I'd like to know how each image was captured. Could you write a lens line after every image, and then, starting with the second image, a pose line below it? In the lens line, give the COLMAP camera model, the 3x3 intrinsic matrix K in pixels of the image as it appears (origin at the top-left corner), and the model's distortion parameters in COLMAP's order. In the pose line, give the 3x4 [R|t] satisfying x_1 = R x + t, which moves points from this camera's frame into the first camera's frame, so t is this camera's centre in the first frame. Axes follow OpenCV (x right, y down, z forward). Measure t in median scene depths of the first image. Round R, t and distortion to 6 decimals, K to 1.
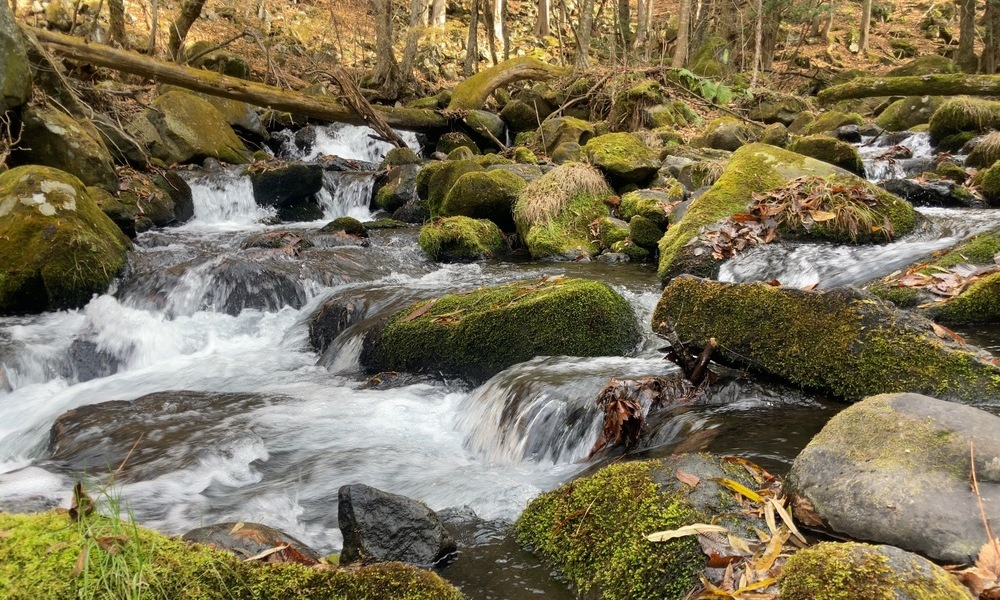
lens RADIAL K [[852.5, 0, 492.0], [0, 852.5, 234.5], [0, 0, 1]] dist [0.011316, 0.015111]
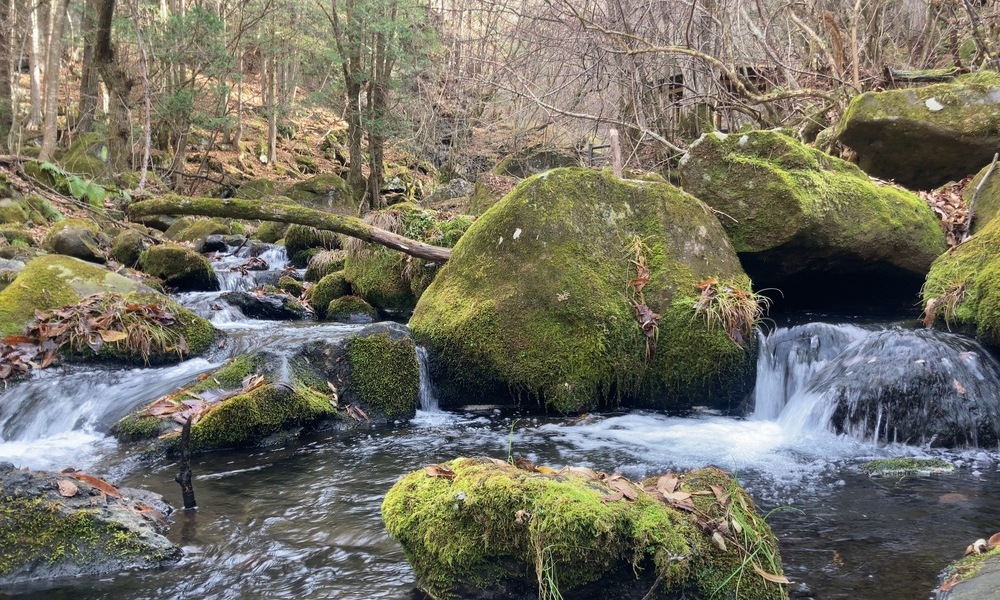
lens RADIAL K [[852.5, 0, 492.0], [0, 852.5, 234.5], [0, 0, 1]] dist [0.011316, 0.015111]
pose [[0.786531, 0.061719, 0.614458, 0.121751], [0.011080, 0.993423, -0.113967, -0.019947], [-0.617451, 0.096447, 0.780674, -0.011208]]
